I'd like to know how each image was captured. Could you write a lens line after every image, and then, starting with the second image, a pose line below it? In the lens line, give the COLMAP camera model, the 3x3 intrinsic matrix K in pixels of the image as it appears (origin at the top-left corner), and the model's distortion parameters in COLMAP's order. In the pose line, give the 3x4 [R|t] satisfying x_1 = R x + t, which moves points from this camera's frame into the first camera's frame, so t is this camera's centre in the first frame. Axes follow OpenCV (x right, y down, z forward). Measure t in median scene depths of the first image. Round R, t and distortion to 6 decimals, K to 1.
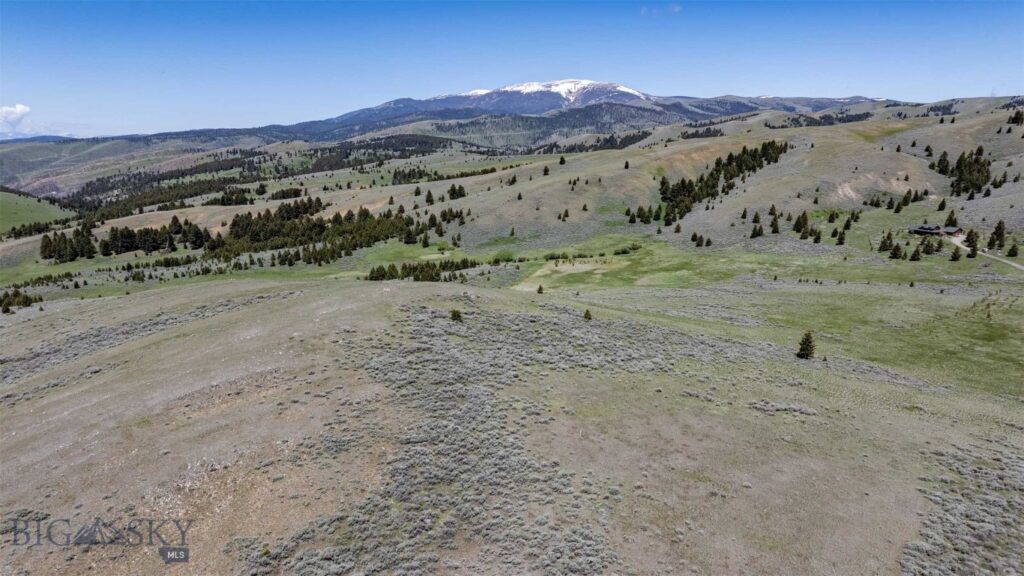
lens RADIAL K [[719.2, 0, 515.8], [0, 719.2, 283.6], [0, 0, 1]] dist [-0.018268, -0.000678]
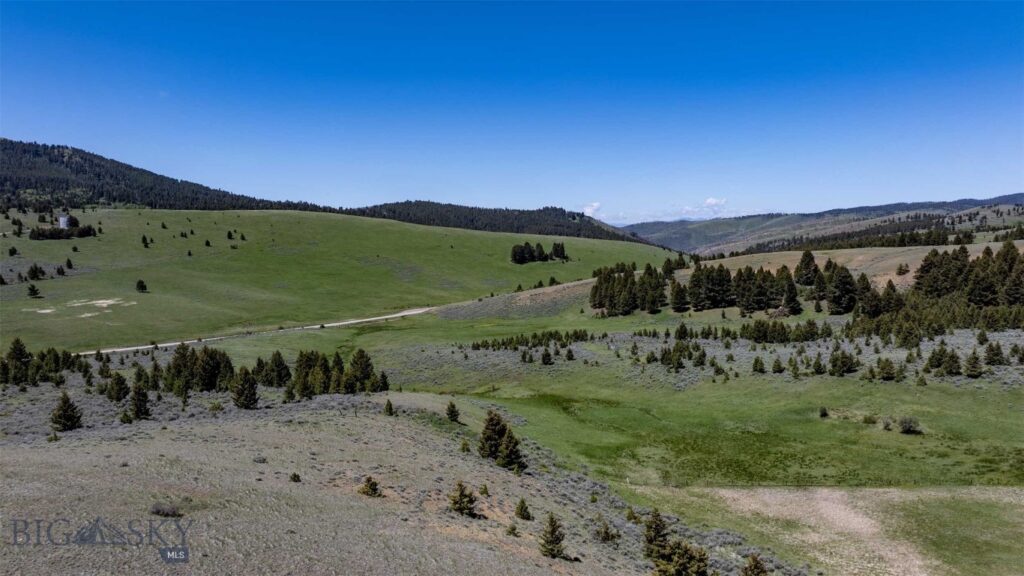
lens RADIAL K [[719.2, 0, 515.8], [0, 719.2, 283.6], [0, 0, 1]] dist [-0.018268, -0.000678]
pose [[0.642551, 0.049866, -0.764619, -0.217928], [-0.137841, 0.989123, -0.051328, -0.013700], [0.753743, 0.138377, 0.642435, 0.524212]]
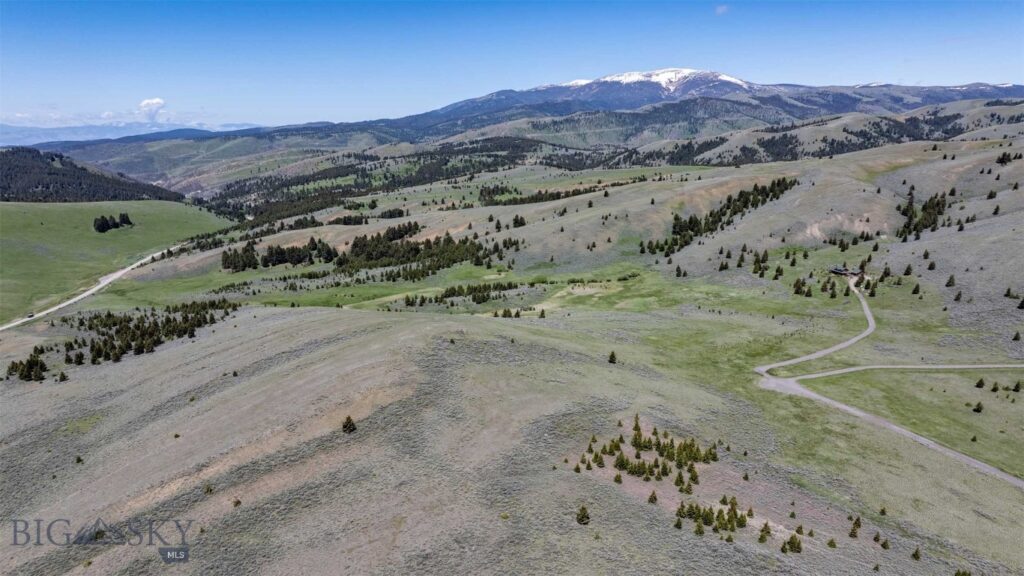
lens RADIAL K [[719.2, 0, 515.8], [0, 719.2, 283.6], [0, 0, 1]] dist [-0.018268, -0.000678]
pose [[0.990124, 0.023578, -0.138195, 0.102232], [-0.020808, 0.999553, 0.021457, -0.045931], [0.138639, -0.018369, 0.990173, -0.314131]]
